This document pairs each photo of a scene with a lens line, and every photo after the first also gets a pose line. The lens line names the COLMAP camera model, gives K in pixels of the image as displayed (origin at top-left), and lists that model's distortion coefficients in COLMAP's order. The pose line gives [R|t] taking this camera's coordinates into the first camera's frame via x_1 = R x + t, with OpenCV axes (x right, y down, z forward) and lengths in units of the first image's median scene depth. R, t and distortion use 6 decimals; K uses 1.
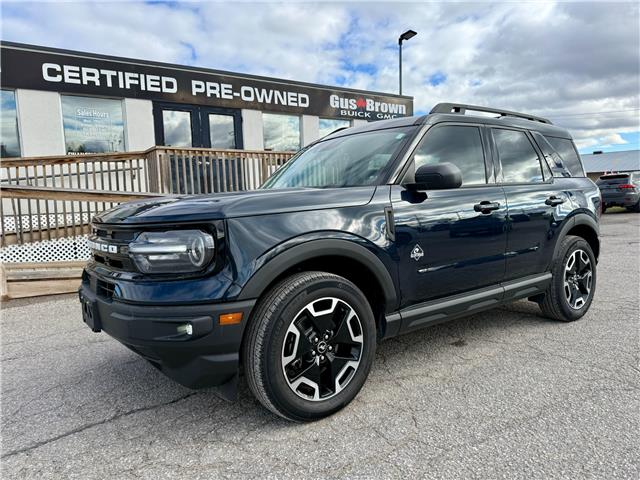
lens RADIAL K [[454.1, 0, 321.0], [0, 454.1, 232.7], [0, 0, 1]] dist [0.067496, -0.112542]
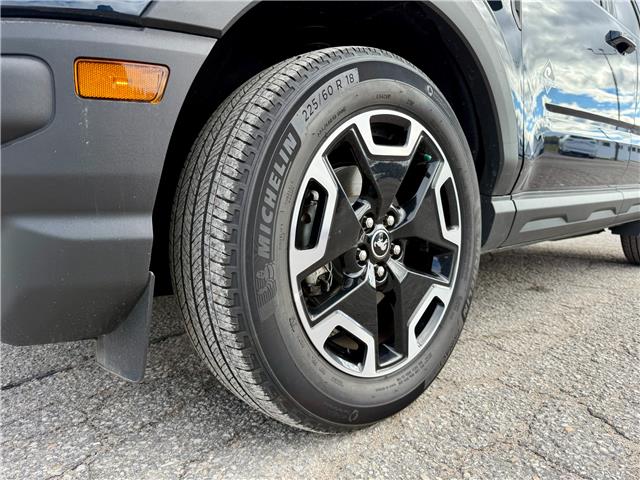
lens RADIAL K [[454.1, 0, 321.0], [0, 454.1, 232.7], [0, 0, 1]] dist [0.067496, -0.112542]
pose [[0.994191, 0.018221, 0.106076, -0.025919], [-0.020907, 0.999487, 0.024265, 0.066314], [-0.105579, -0.026342, 0.994062, 0.174296]]
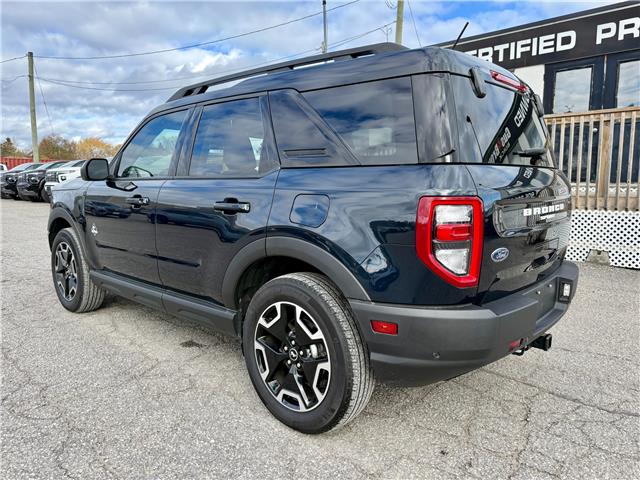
lens RADIAL K [[451.2, 0, 320.9], [0, 451.2, 232.5], [0, 0, 1]] dist [0.035382, -0.041501]
pose [[0.196446, 0.154467, -0.968271, 0.514893], [-0.079522, 0.986770, 0.141285, -0.058381], [0.977285, 0.049244, 0.206130, 0.444973]]
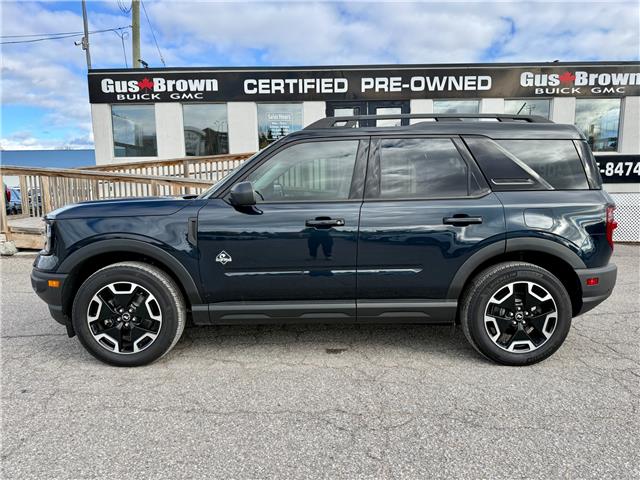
lens RADIAL K [[446.9, 0, 318.0], [0, 446.9, 243.6], [0, 0, 1]] dist [0.075185, -0.105718]
pose [[0.803677, 0.107058, -0.585356, 0.351779], [-0.066577, 0.993684, 0.090329, -0.036889], [0.591330, -0.033624, 0.805729, 0.071827]]
